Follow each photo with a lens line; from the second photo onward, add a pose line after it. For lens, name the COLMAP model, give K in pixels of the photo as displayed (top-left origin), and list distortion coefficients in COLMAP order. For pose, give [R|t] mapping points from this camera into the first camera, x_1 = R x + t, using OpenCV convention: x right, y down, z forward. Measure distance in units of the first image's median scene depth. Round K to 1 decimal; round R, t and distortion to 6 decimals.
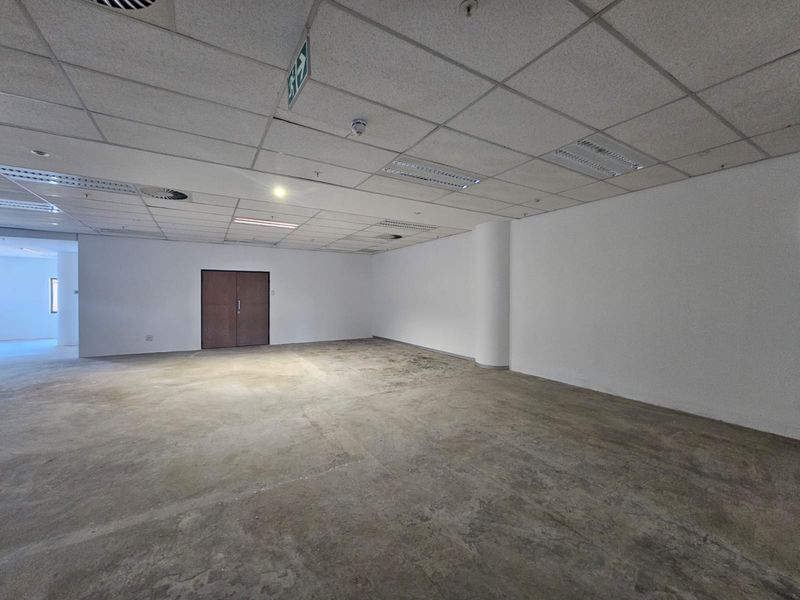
lens RADIAL K [[329.7, 0, 398.6], [0, 329.7, 301.1], [0, 0, 1]] dist [-0.001107, 0.000087]
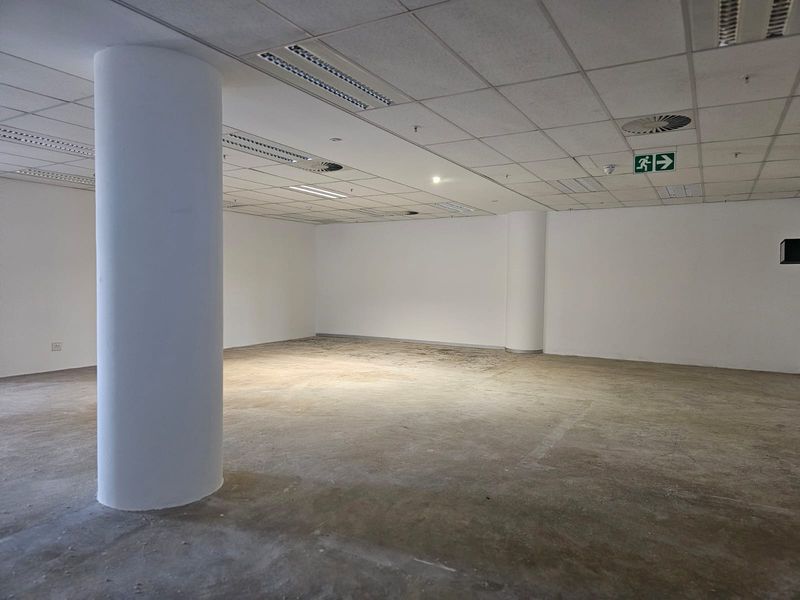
lens RADIAL K [[540.8, 0, 400.7], [0, 540.8, 298.4], [0, 0, 1]] dist [0.003779, -0.013868]
pose [[0.868700, -0.005773, 0.495305, -1.355830], [-0.004019, 0.999817, 0.018701, 0.005729], [-0.495323, -0.018236, 0.868518, -0.402270]]
